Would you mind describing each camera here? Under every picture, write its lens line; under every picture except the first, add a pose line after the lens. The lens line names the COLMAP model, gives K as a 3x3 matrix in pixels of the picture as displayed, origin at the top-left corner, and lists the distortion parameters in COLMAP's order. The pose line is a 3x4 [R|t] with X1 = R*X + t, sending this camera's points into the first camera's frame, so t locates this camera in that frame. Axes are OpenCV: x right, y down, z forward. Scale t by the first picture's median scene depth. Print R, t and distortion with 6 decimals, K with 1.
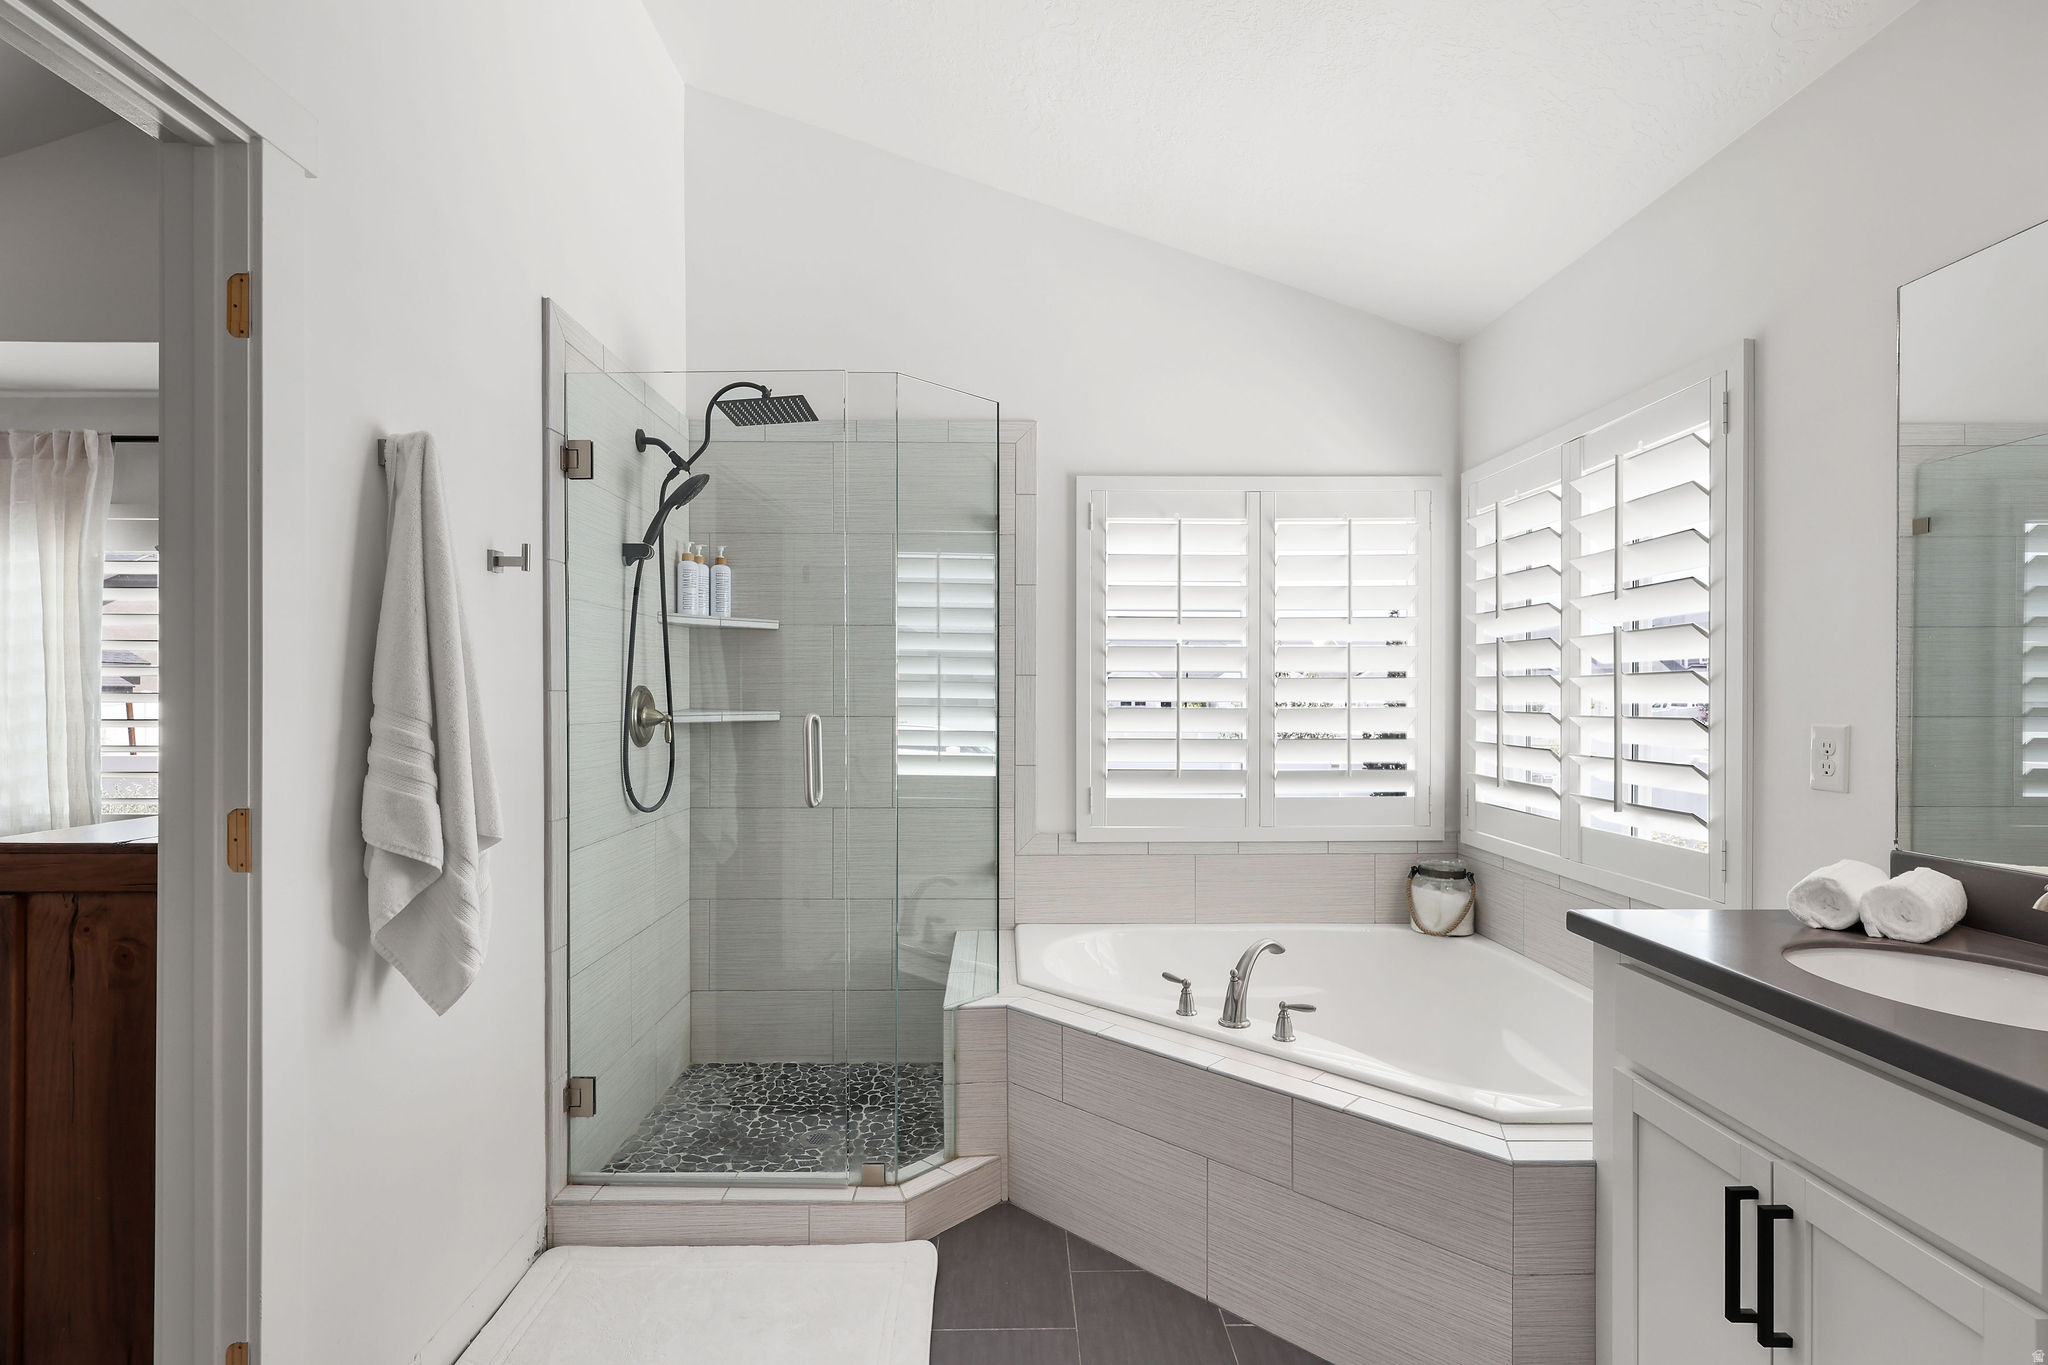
lens RADIAL K [[964.4, 0, 1021.2], [0, 964.4, 691.0], [0, 0, 1]] dist [0.009723, -0.001226]
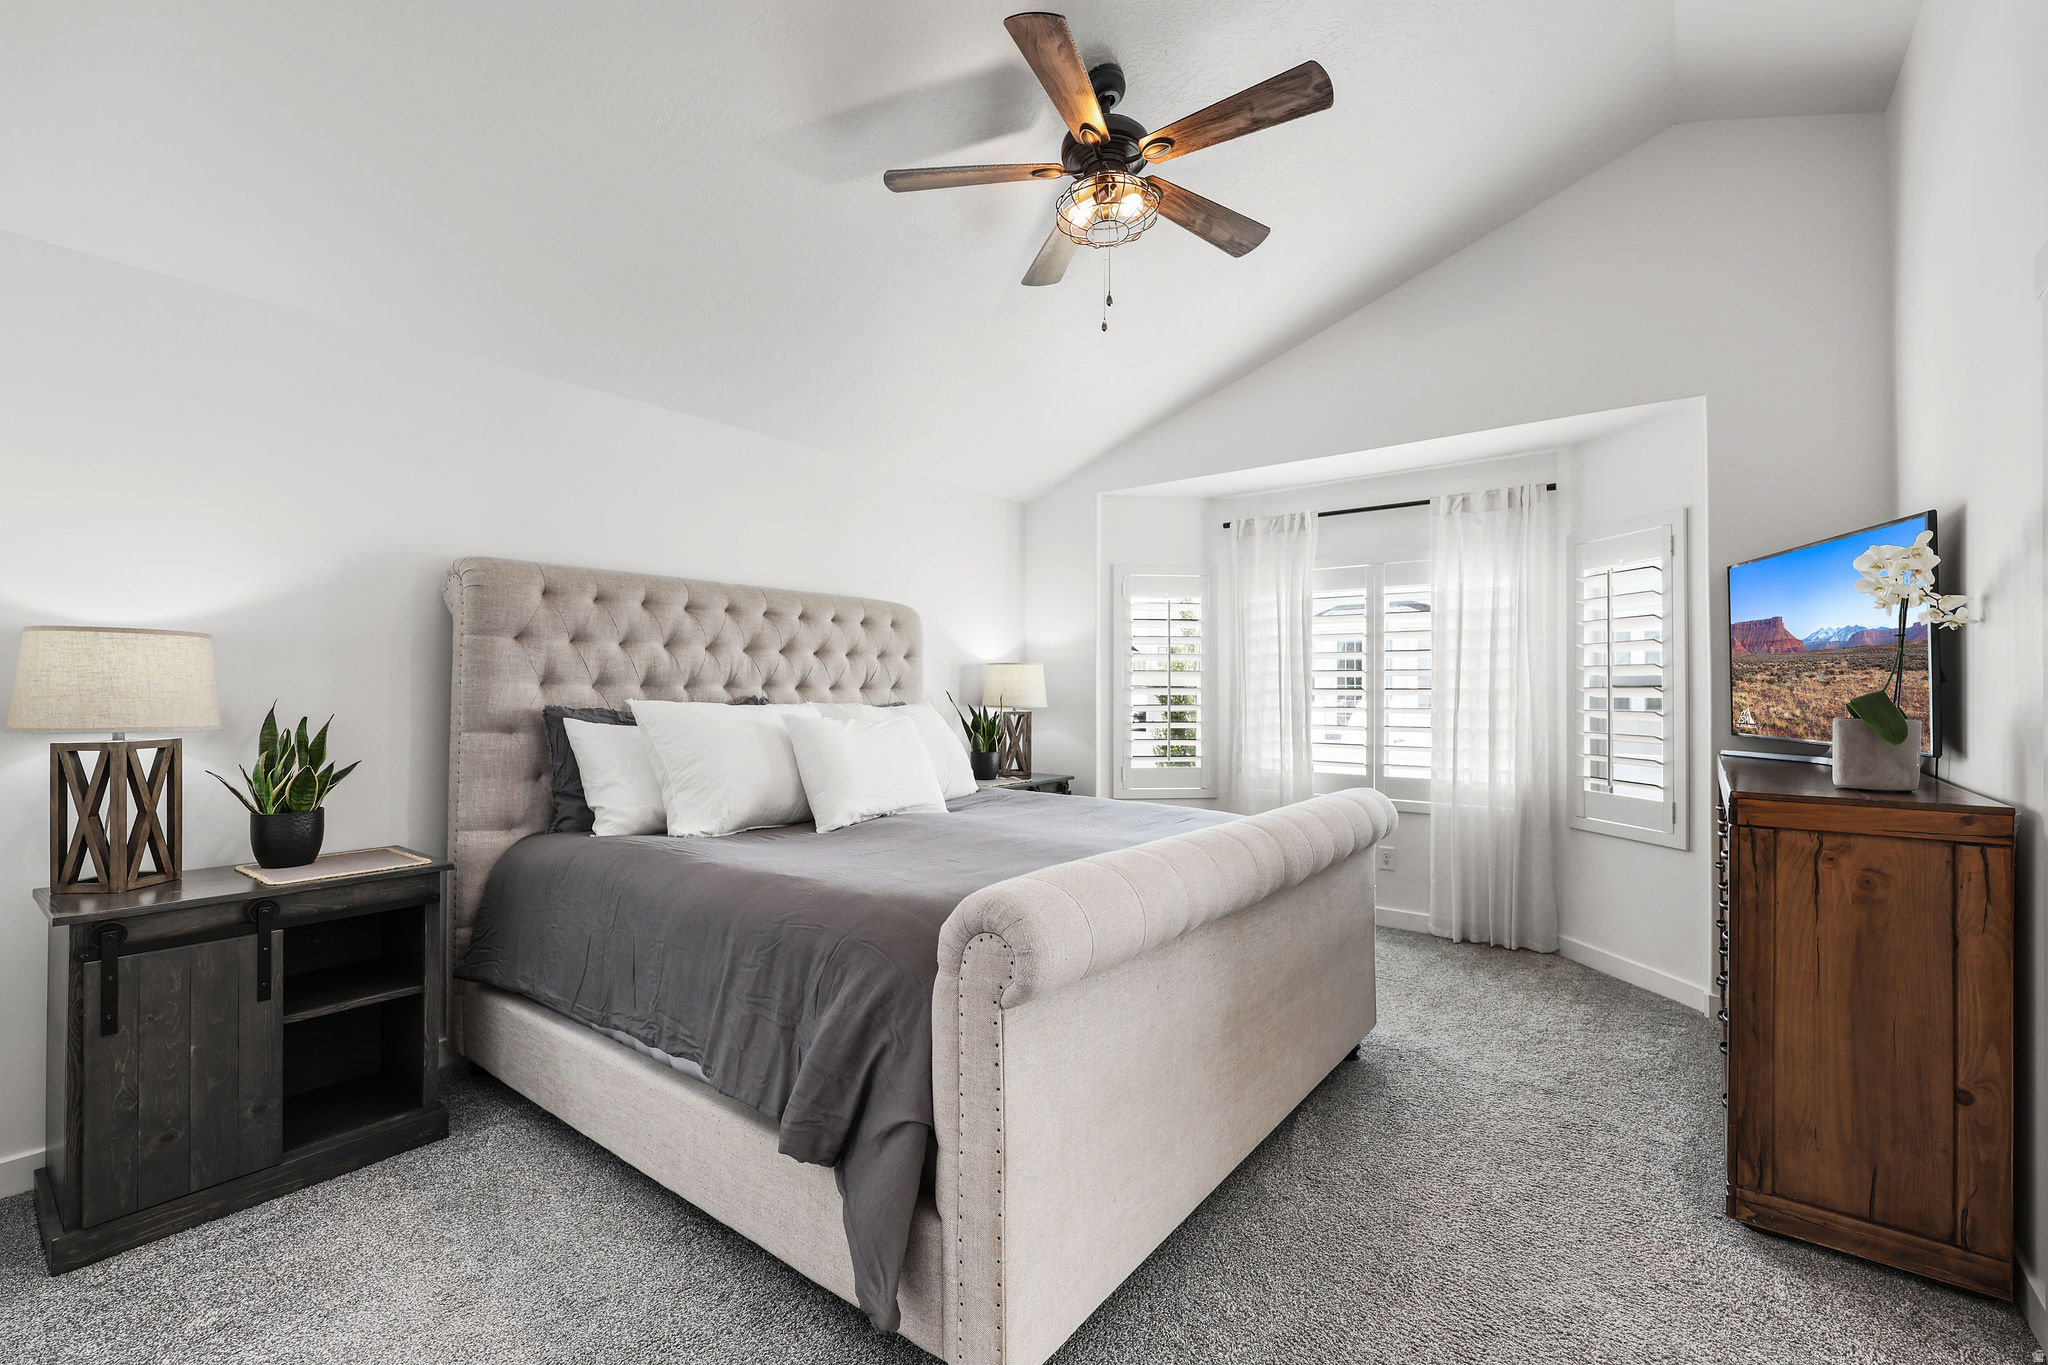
lens RADIAL K [[888.3, 0, 1023.6], [0, 888.3, 682.8], [0, 0, 1]] dist [0.000670, 0.000086]
pose [[0.773242, -0.001195, -0.634109, -1.047227], [-0.003417, 0.999976, -0.006052, 0.002842], [0.634101, 0.006847, 0.773220, -0.728589]]
